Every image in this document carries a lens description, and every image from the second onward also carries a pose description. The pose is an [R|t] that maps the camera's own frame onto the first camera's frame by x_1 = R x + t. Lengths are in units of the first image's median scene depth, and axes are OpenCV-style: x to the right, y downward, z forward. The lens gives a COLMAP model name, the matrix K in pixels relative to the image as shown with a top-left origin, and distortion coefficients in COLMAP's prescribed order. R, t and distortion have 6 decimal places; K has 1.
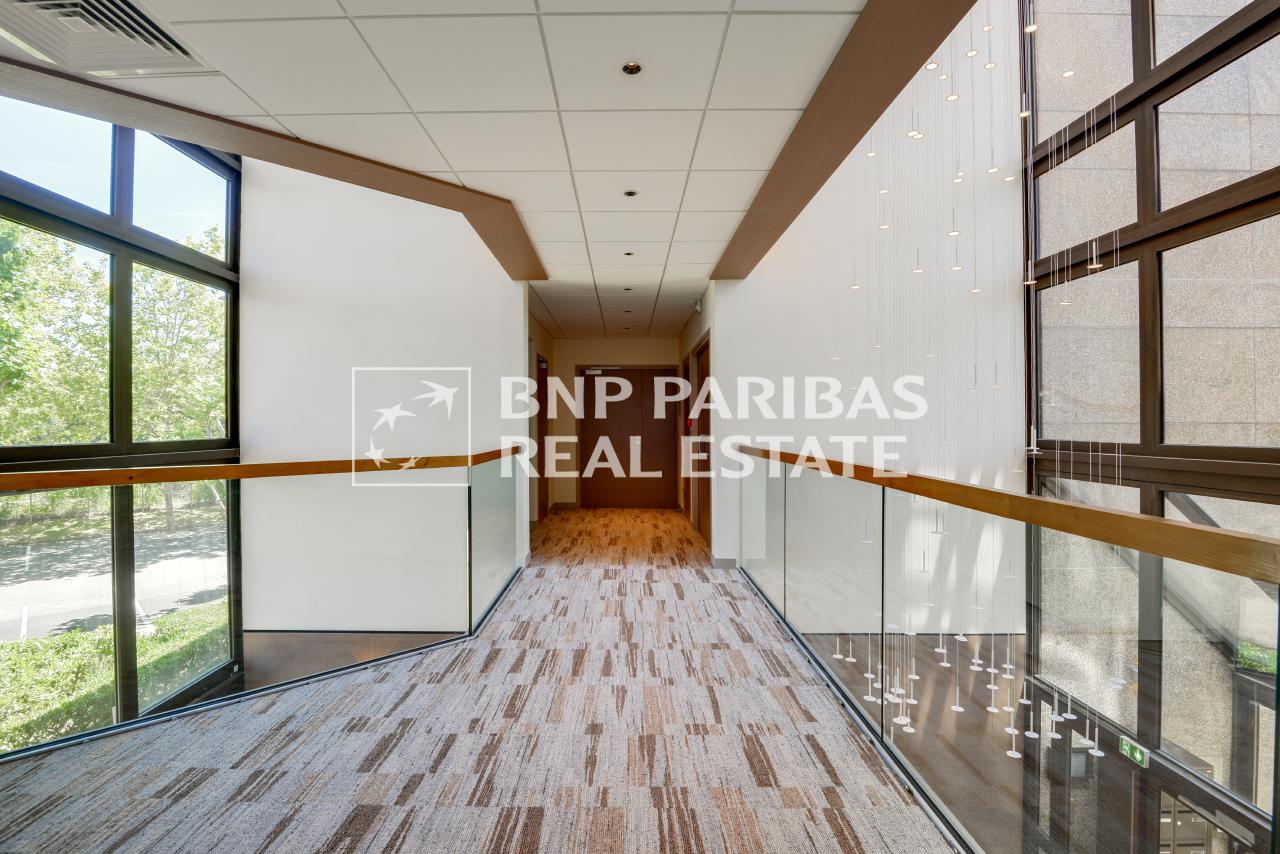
lens RADIAL K [[563.4, 0, 630.4], [0, 563.4, 430.6], [0, 0, 1]] dist [-0.003181, -0.001814]
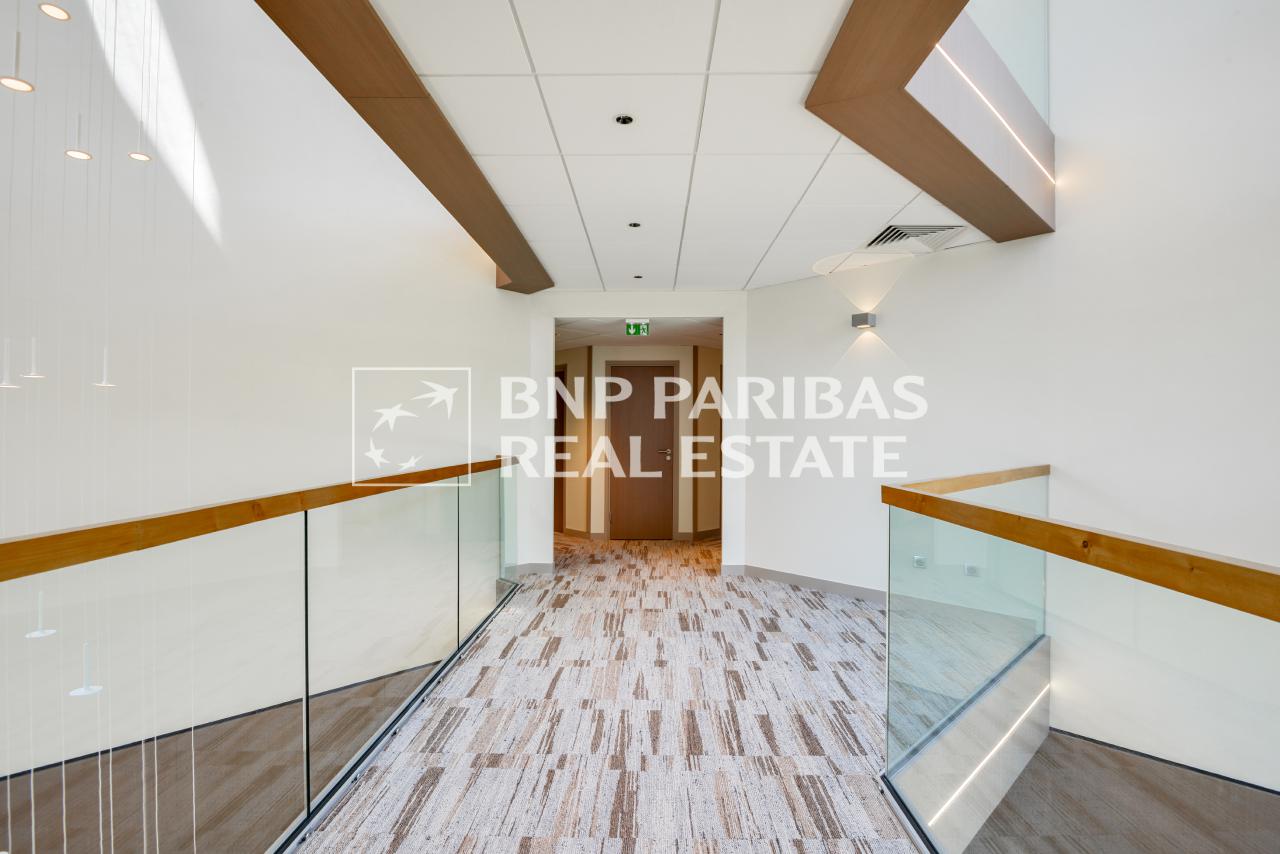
lens RADIAL K [[599.0, 0, 640.9], [0, 599.0, 431.3], [0, 0, 1]] dist [0.010028, 0.000700]
pose [[-0.999546, -0.001191, 0.030111, -0.052987], [-0.000944, 0.999966, 0.008233, -0.014682], [-0.030119, 0.008201, -0.999513, 2.127211]]
